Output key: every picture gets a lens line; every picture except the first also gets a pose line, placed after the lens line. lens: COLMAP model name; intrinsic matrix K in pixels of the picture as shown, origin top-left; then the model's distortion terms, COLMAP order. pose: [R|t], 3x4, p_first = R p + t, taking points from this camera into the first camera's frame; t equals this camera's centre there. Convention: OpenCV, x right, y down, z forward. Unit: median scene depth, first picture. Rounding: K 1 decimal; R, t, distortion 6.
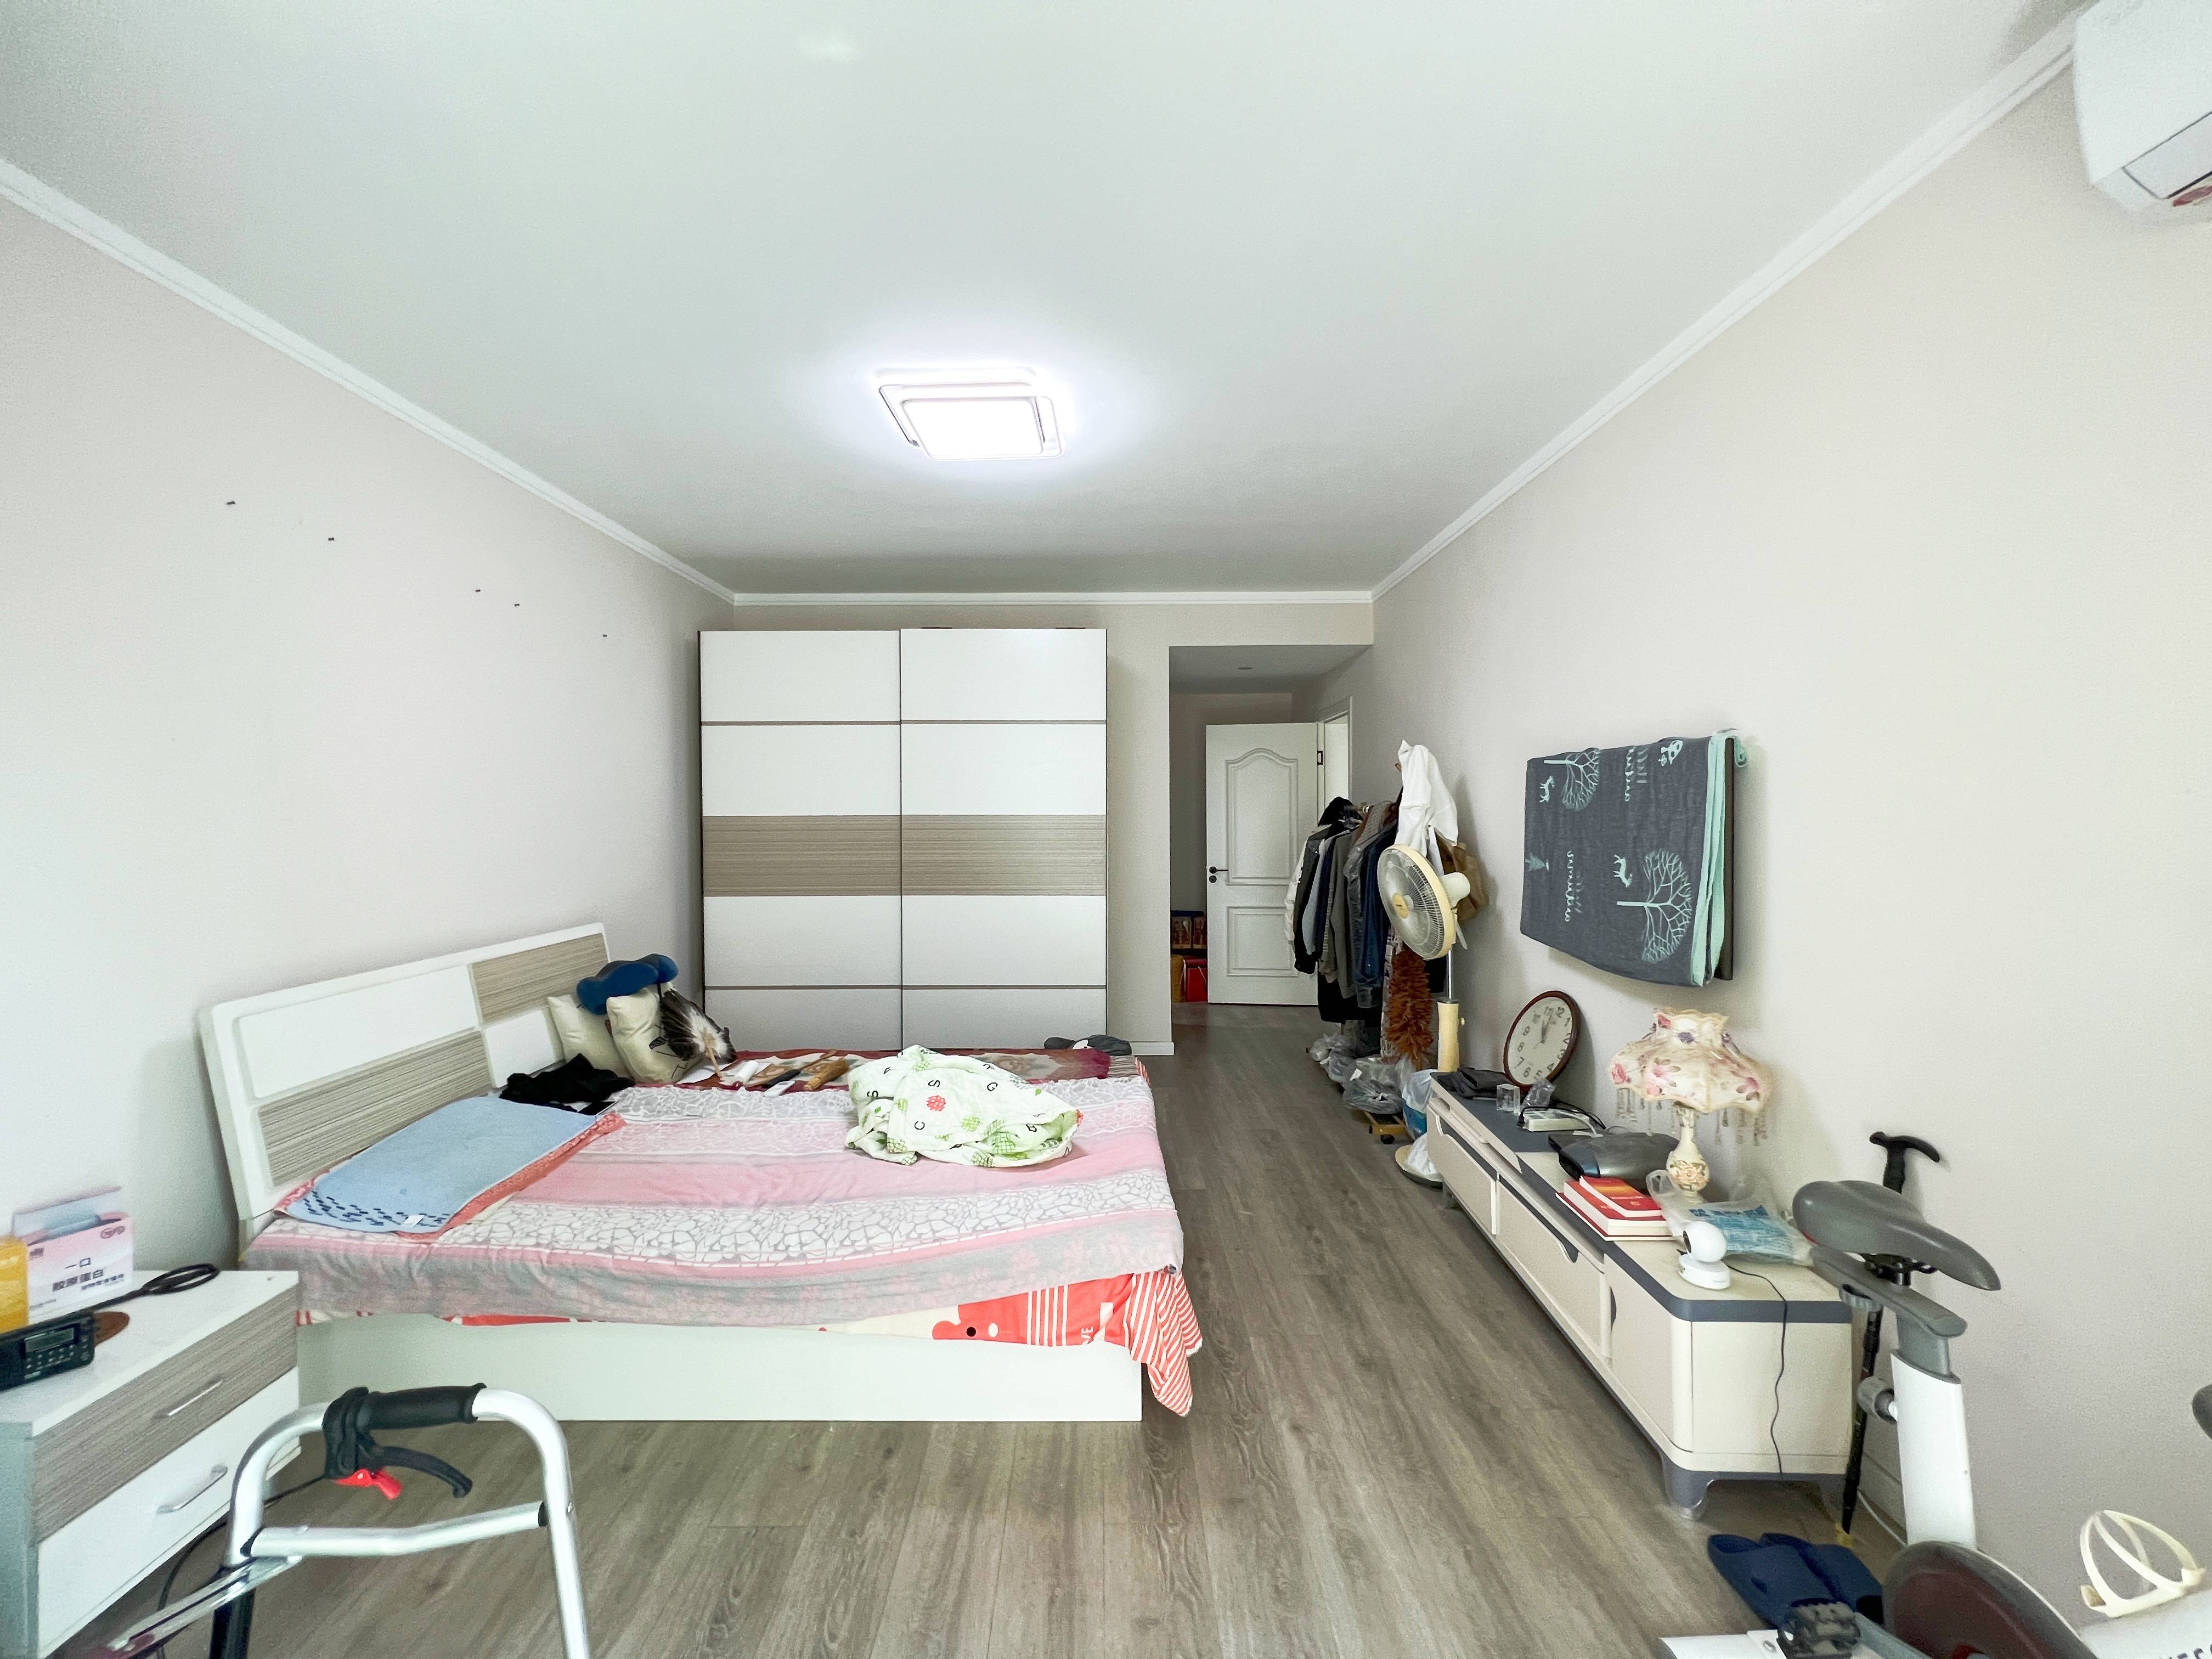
lens RADIAL K [[883.5, 0, 1101.4], [0, 883.5, 817.3], [0, 0, 1]] dist [0.001467, 0.000137]
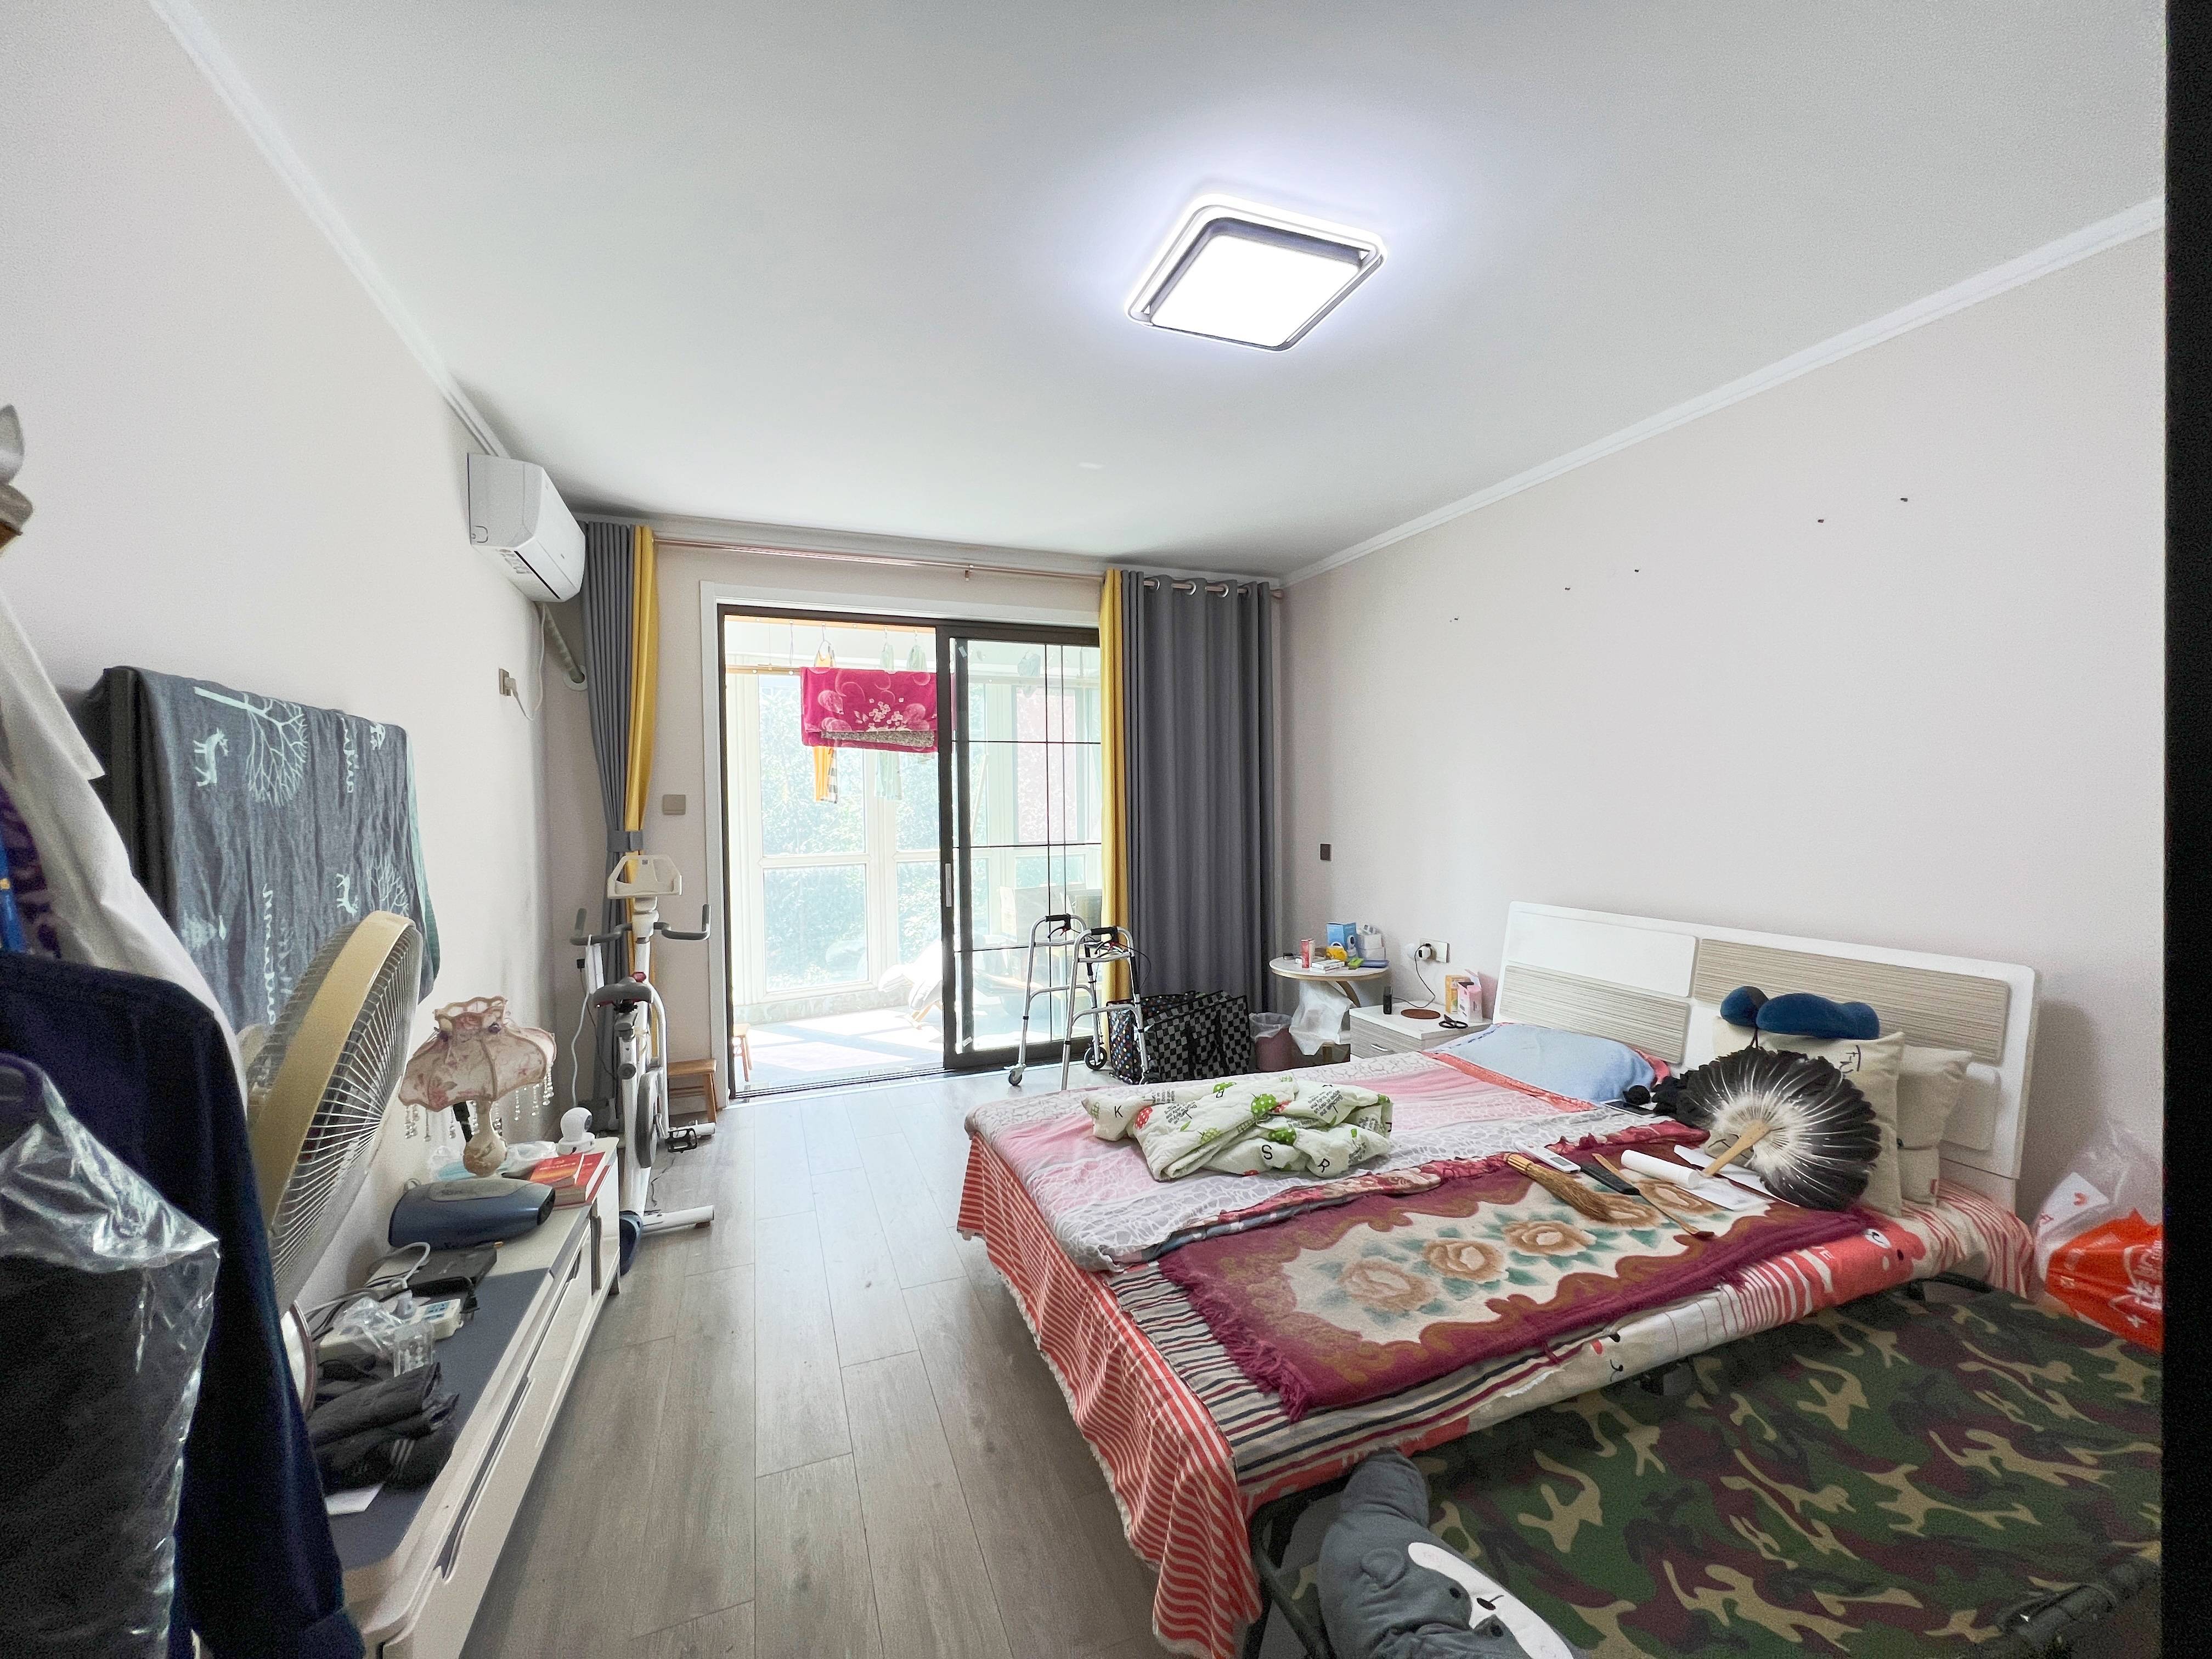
lens RADIAL K [[883.5, 0, 1109.8], [0, 883.5, 828.0], [0, 0, 1]] dist [0.001467, 0.000137]
pose [[-0.935787, 0.029548, -0.351325, 0.252356], [0.018333, 0.999212, 0.035207, -0.003476], [0.352089, 0.026506, -0.935591, 1.649838]]
